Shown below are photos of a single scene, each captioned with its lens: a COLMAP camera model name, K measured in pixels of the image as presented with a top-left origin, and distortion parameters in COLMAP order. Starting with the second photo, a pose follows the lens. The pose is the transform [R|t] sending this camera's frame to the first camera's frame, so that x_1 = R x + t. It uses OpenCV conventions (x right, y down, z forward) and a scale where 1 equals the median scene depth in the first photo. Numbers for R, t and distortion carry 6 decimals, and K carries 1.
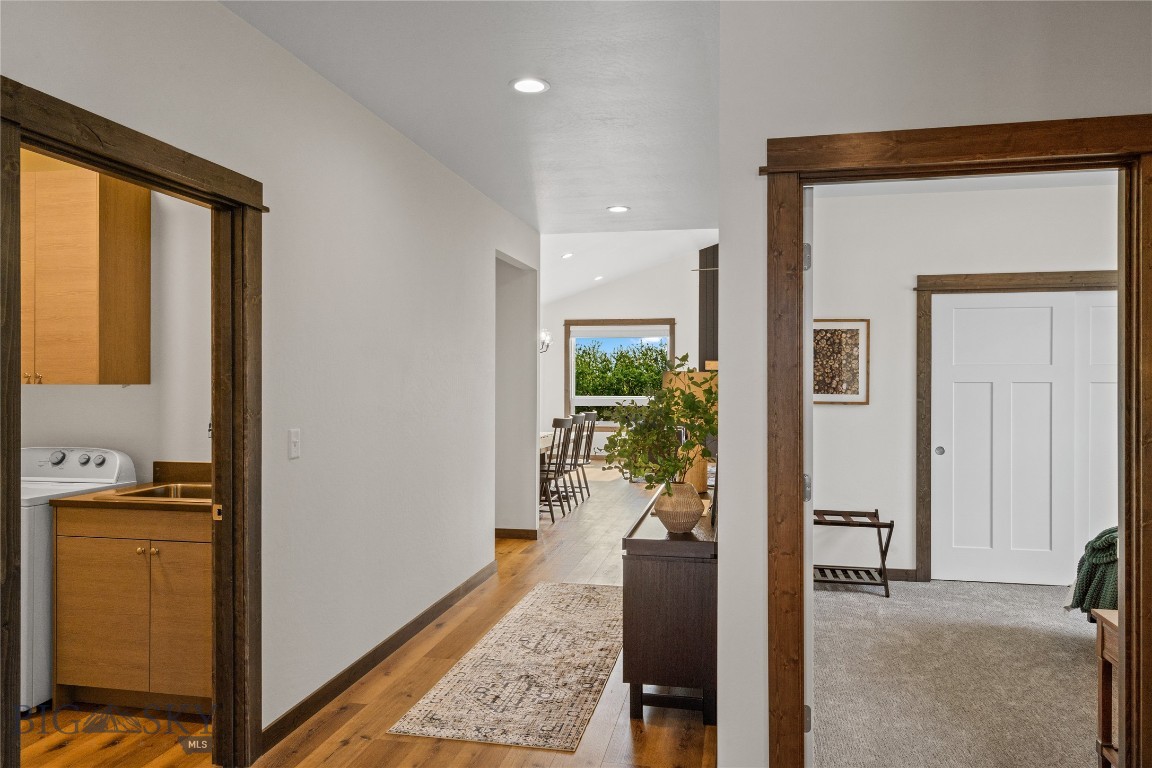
lens RADIAL K [[787.0, 0, 571.5], [0, 787.0, 382.1], [0, 0, 1]] dist [0.010901, 0.001142]
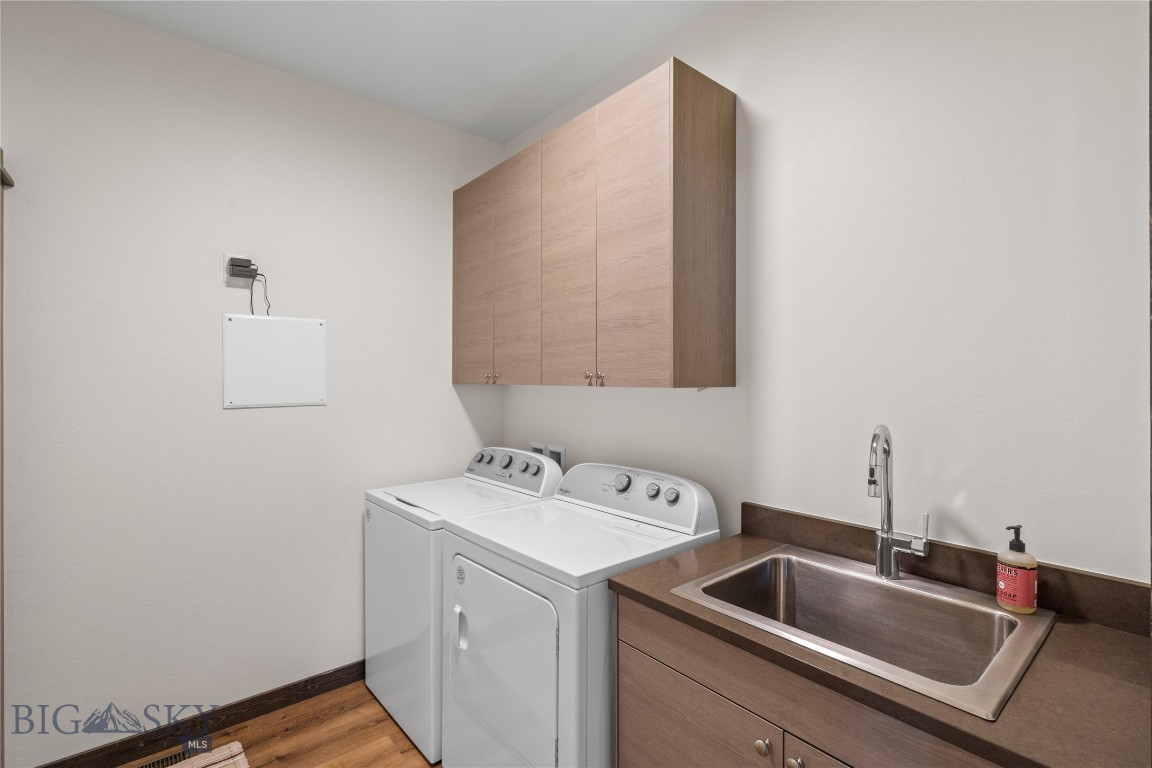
lens RADIAL K [[522.9, 0, 577.0], [0, 522.9, 374.0], [0, 0, 1]] dist [-0.001320, -0.000173]
pose [[0.777722, -0.010281, -0.628524, -0.369912], [0.001148, 0.999888, -0.014935, -0.001722], [0.628607, 0.010893, 0.777647, 0.584741]]
